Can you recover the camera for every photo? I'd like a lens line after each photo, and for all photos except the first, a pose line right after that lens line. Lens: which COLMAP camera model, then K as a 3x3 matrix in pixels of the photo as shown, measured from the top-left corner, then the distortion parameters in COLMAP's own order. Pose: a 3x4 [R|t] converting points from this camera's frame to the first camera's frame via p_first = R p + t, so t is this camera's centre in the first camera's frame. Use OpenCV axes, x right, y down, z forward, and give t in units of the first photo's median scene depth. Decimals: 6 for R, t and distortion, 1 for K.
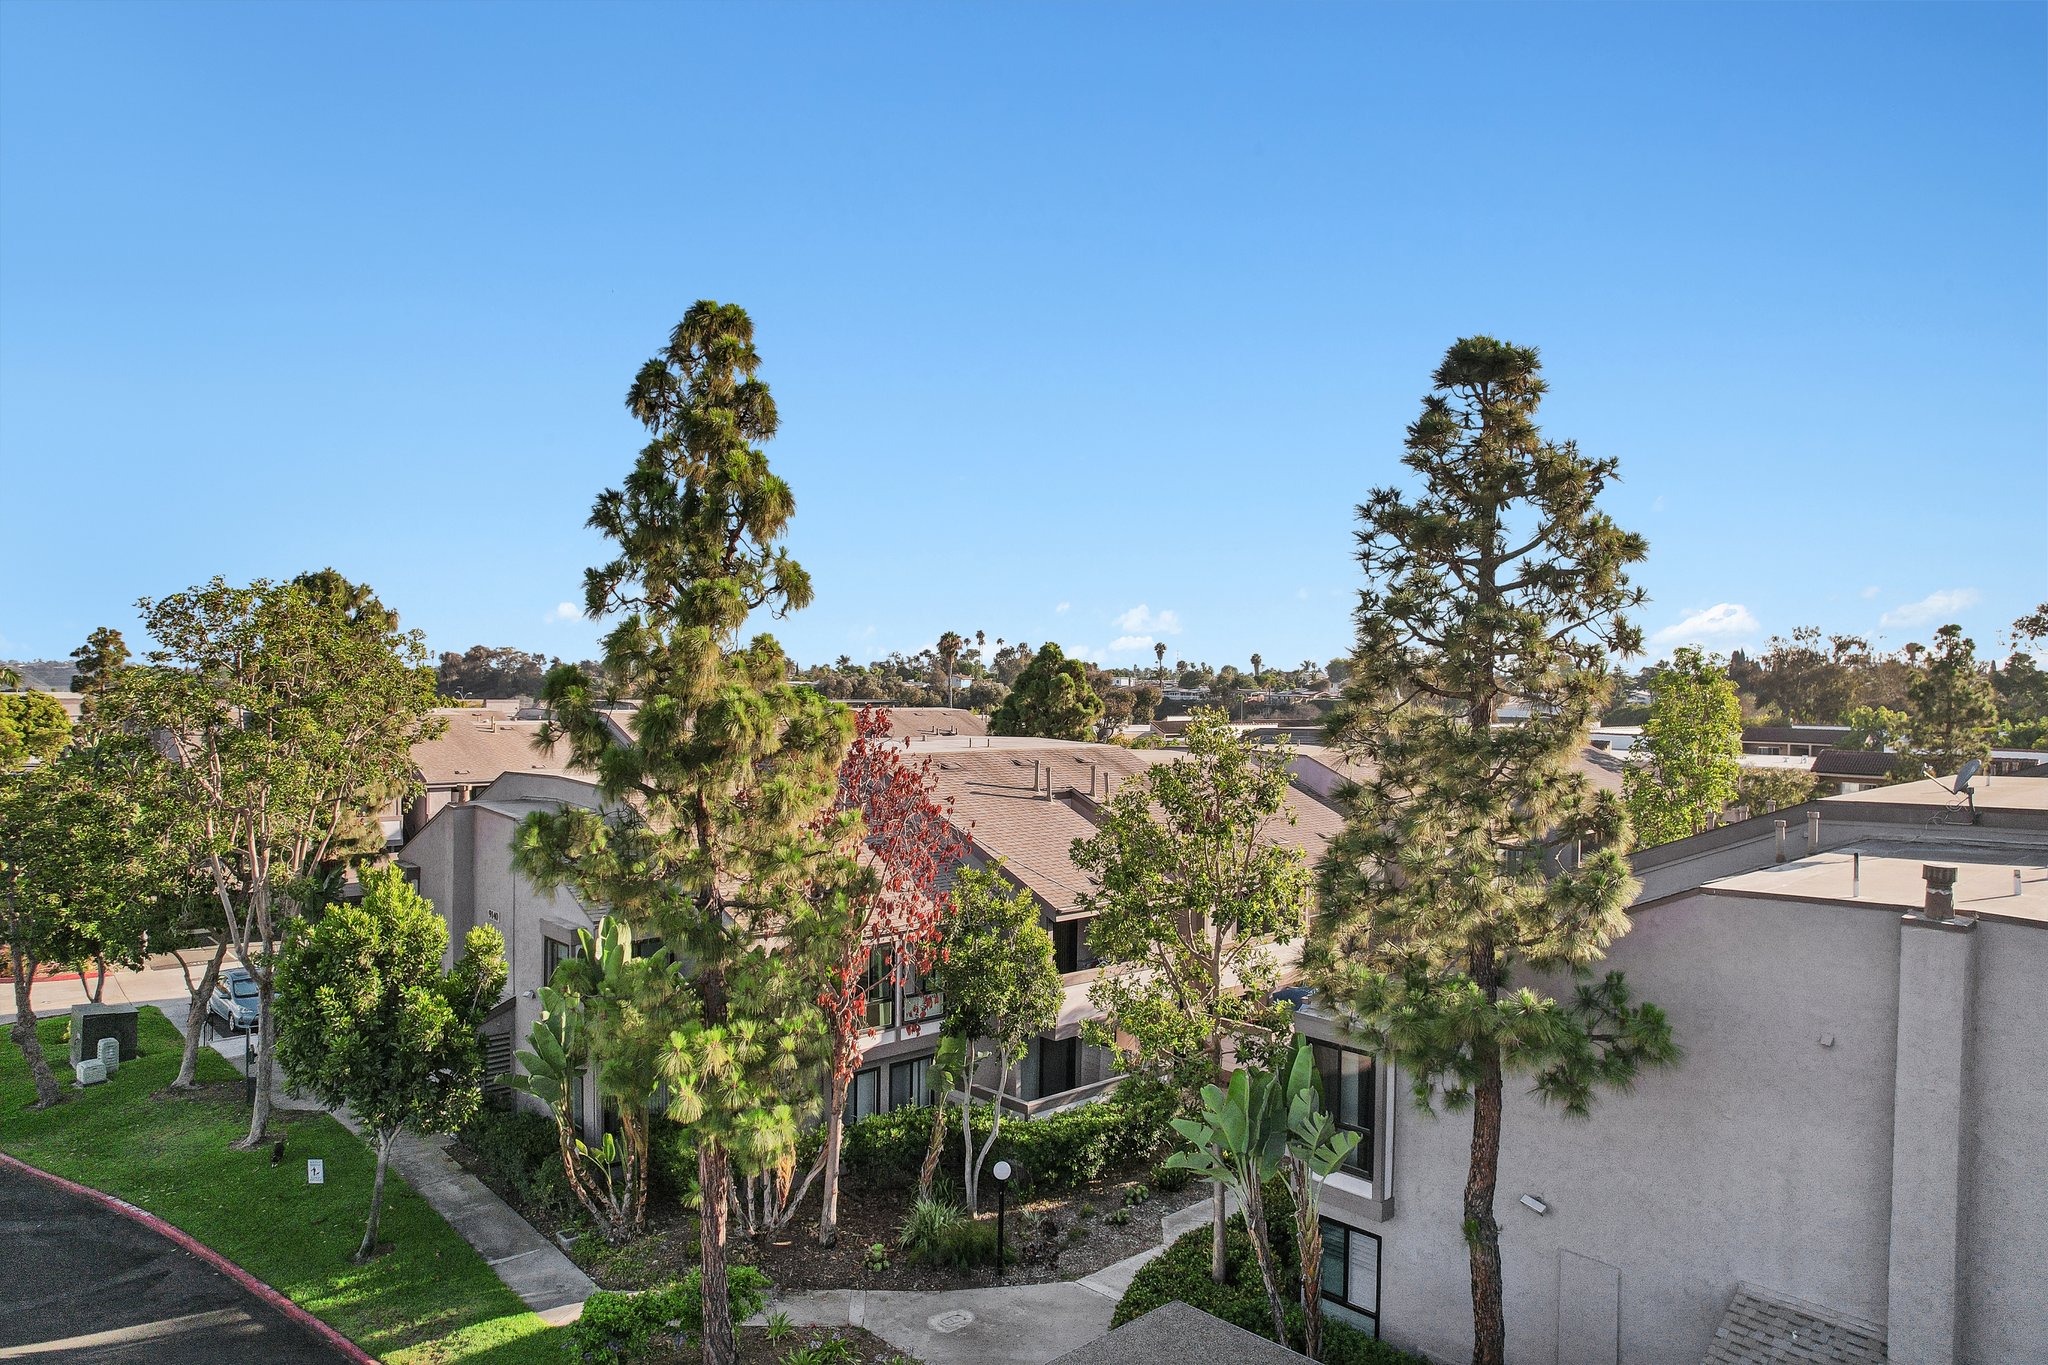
lens RADIAL K [[1308.4, 0, 1029.9], [0, 1308.4, 677.6], [0, 0, 1]] dist [-0.071402, 0.062512]
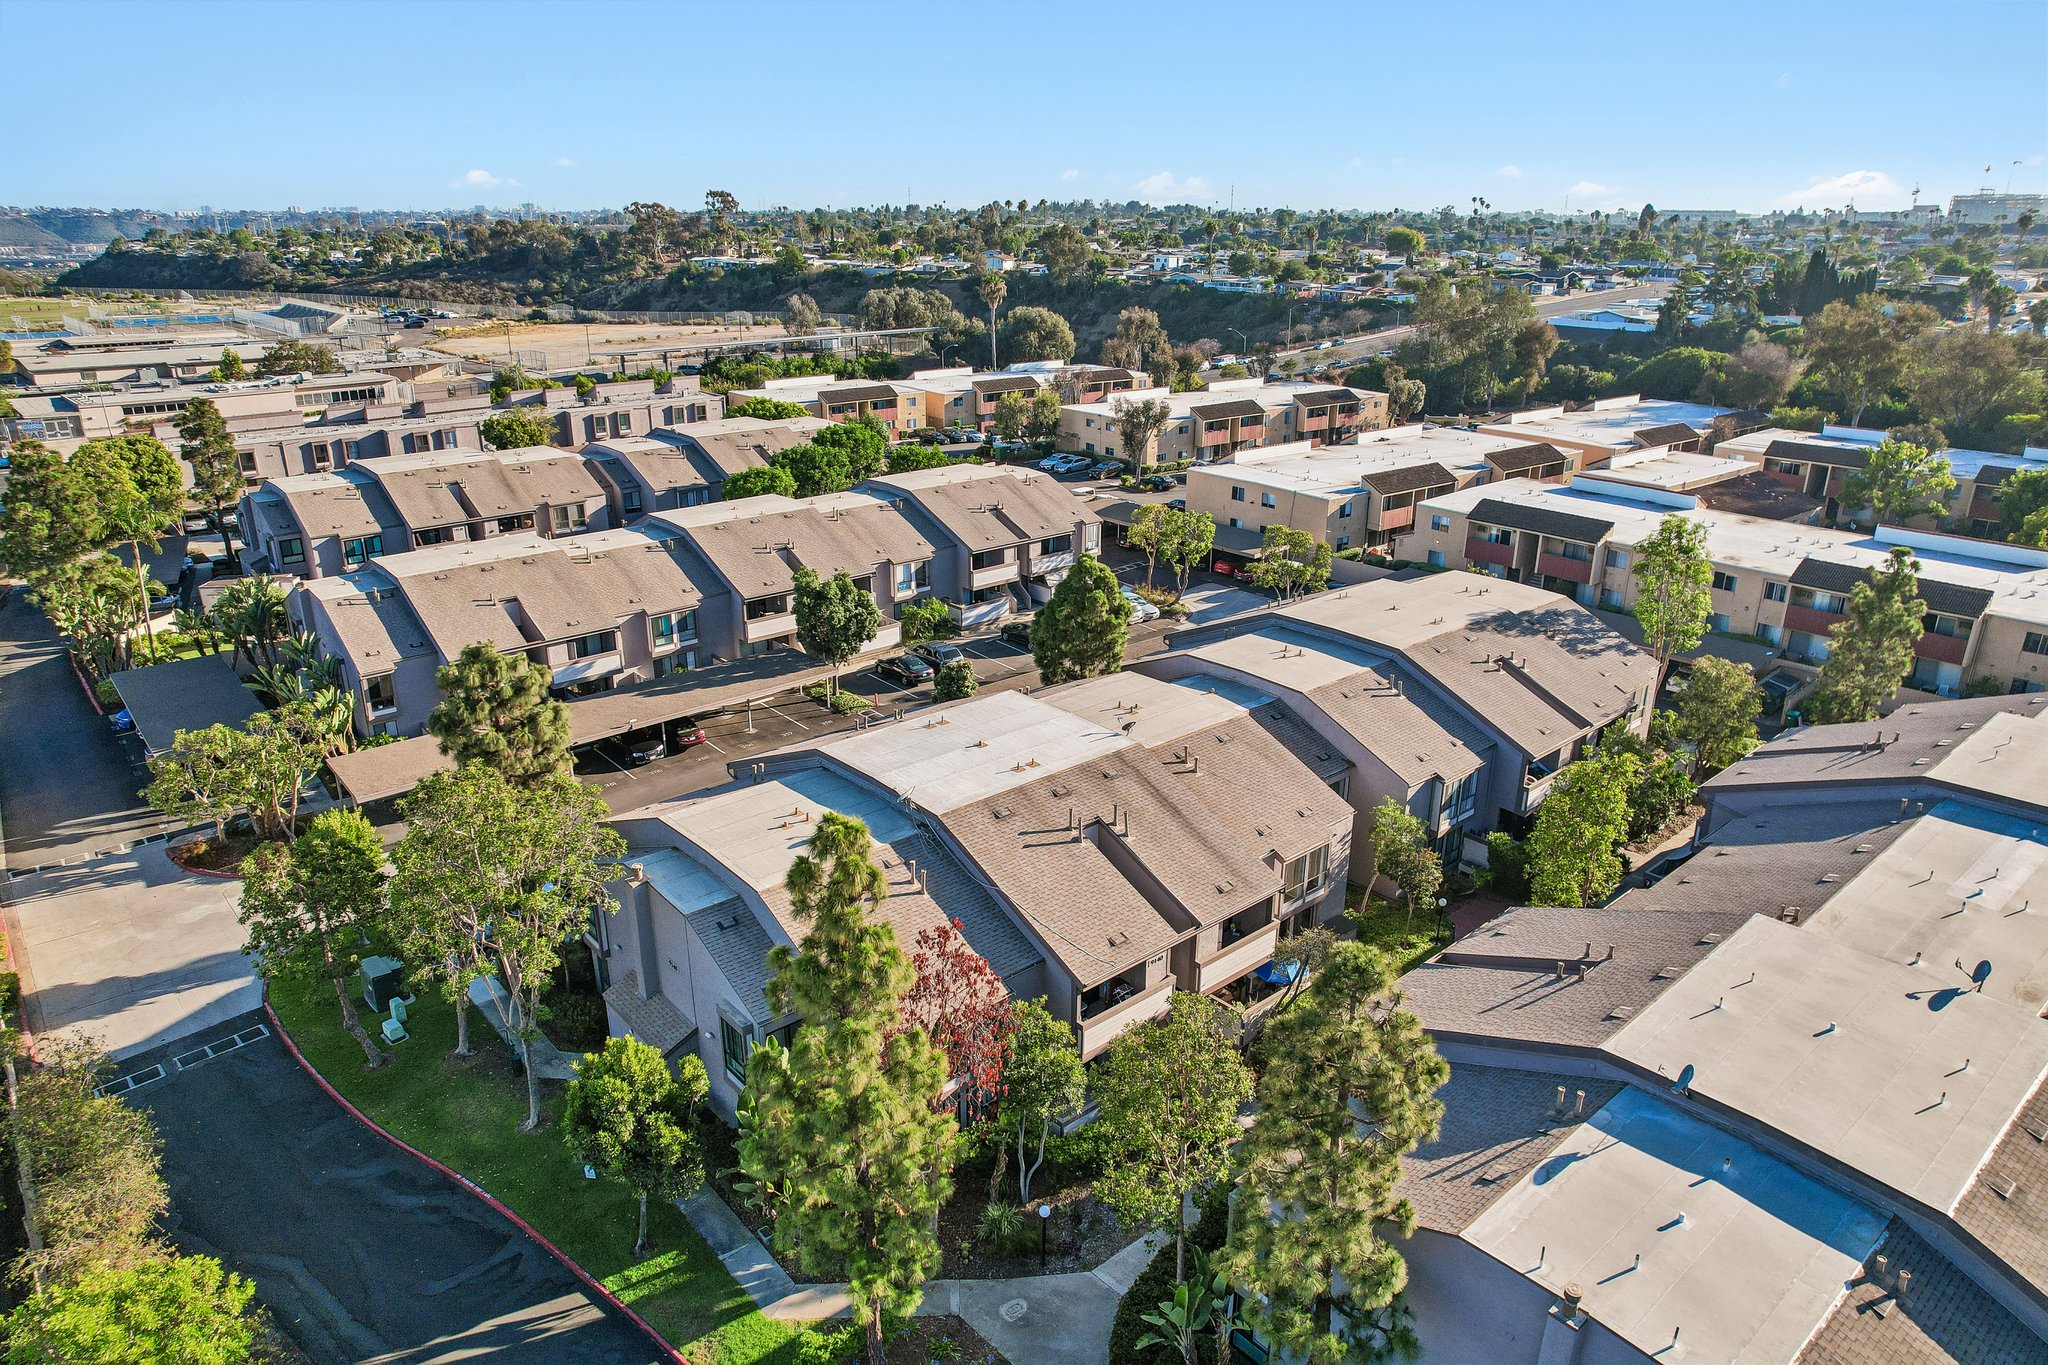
lens RADIAL K [[1308.4, 0, 1028.3], [0, 1308.4, 691.2], [0, 0, 1]] dist [-0.071402, 0.062512]
pose [[0.999331, -0.000334, -0.036576, 0.015590], [0.013343, 0.934386, 0.356013, -0.738431], [0.034058, -0.356263, 0.933765, -0.217712]]
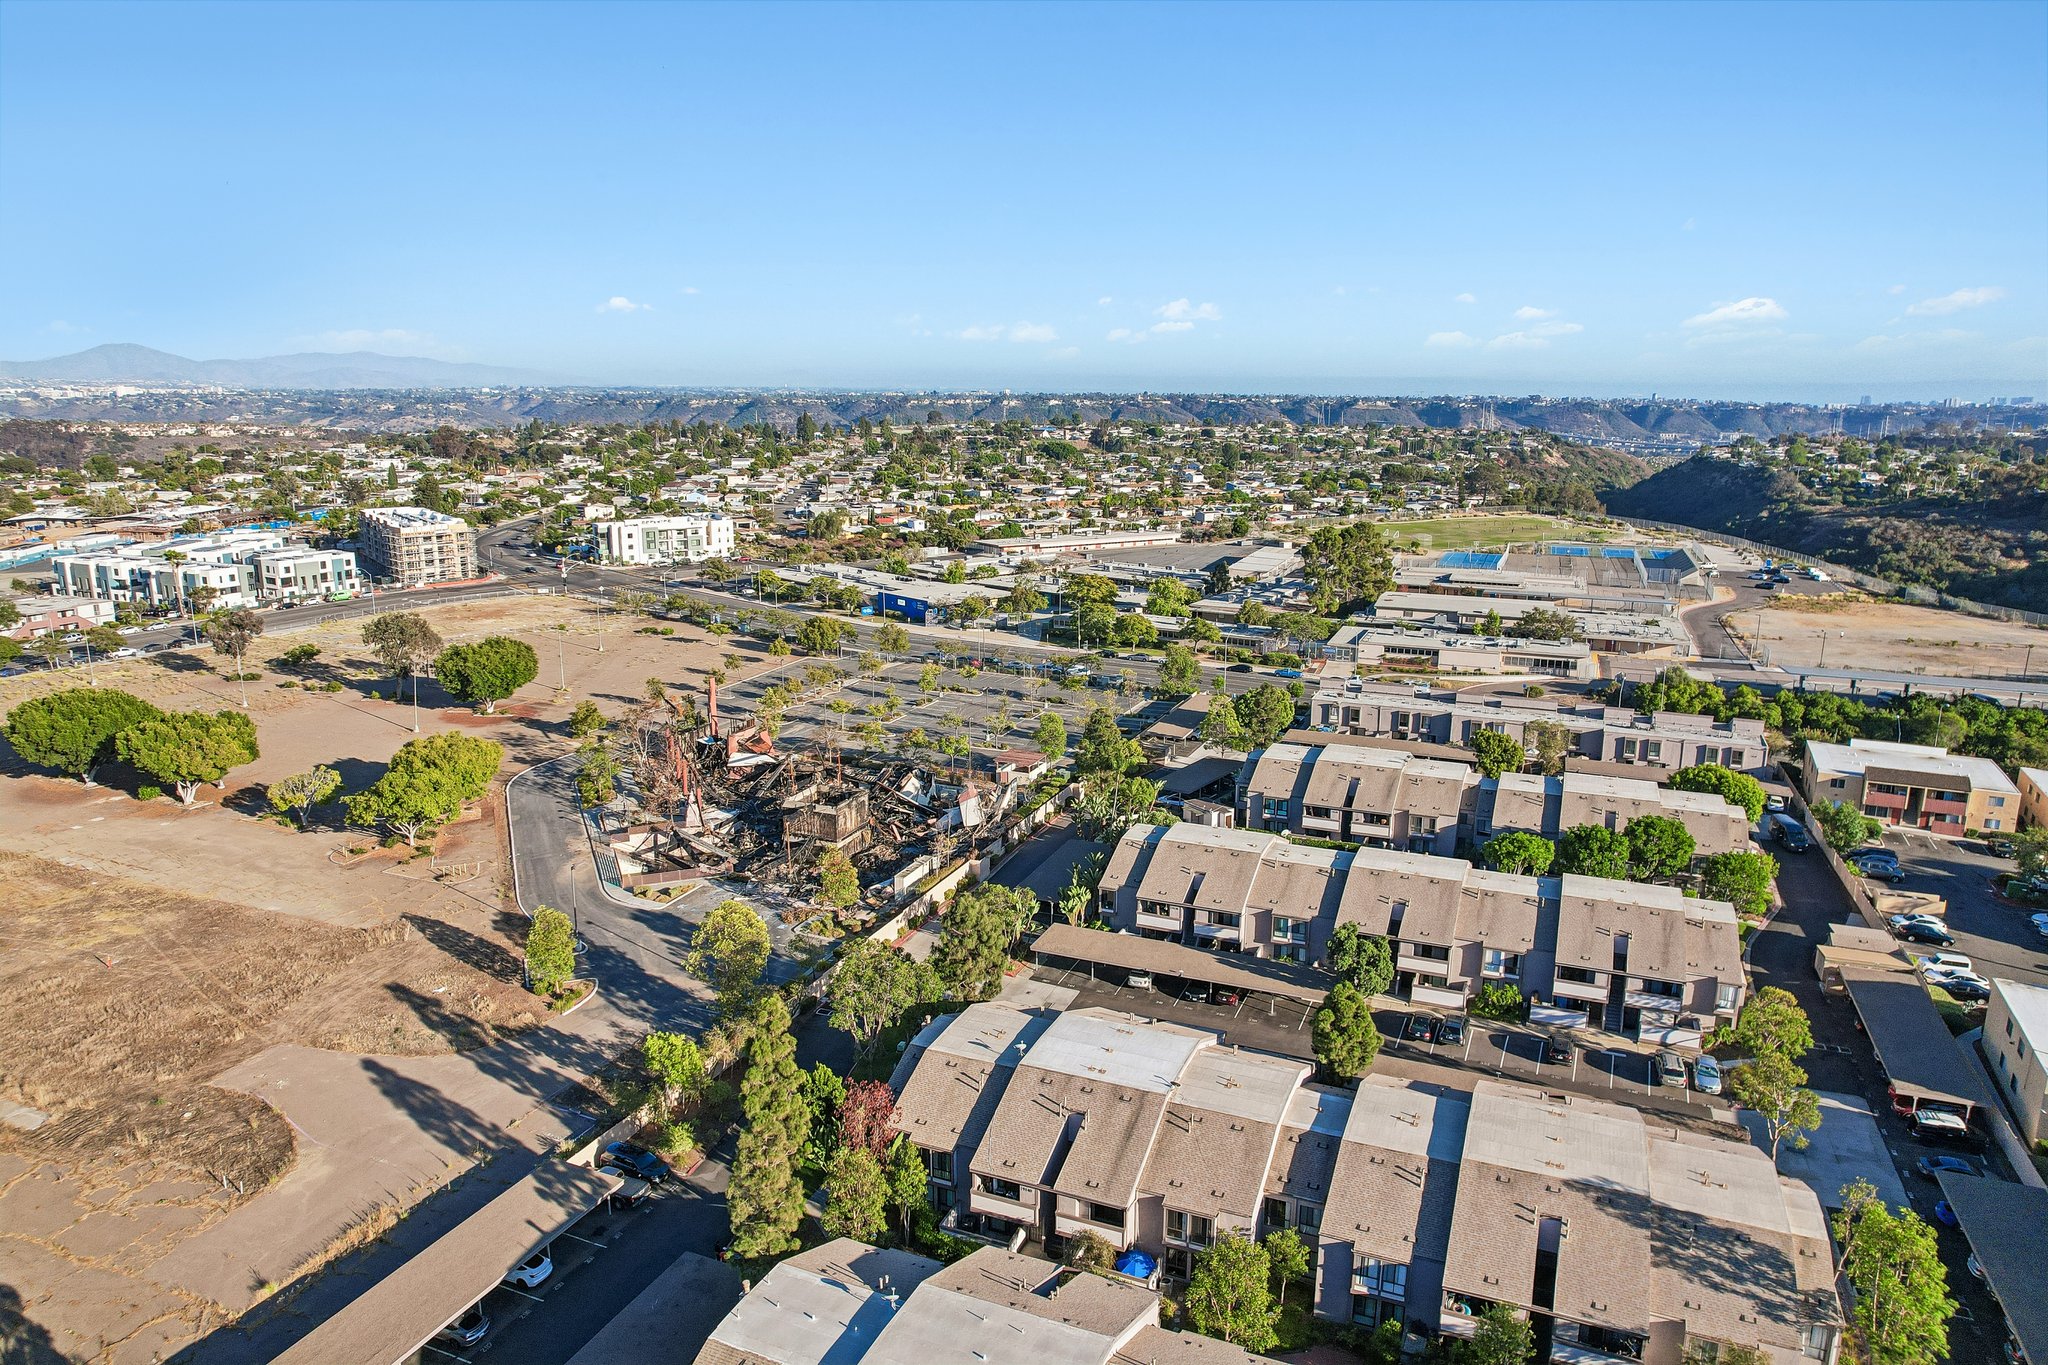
lens RADIAL K [[1308.4, 0, 1029.7], [0, 1308.4, 686.3], [0, 0, 1]] dist [-0.071402, 0.062512]
pose [[0.411080, 0.192432, -0.891057, 2.729278], [0.006277, 0.976845, 0.213855, -1.637741], [0.911578, -0.093505, 0.400354, 0.182468]]
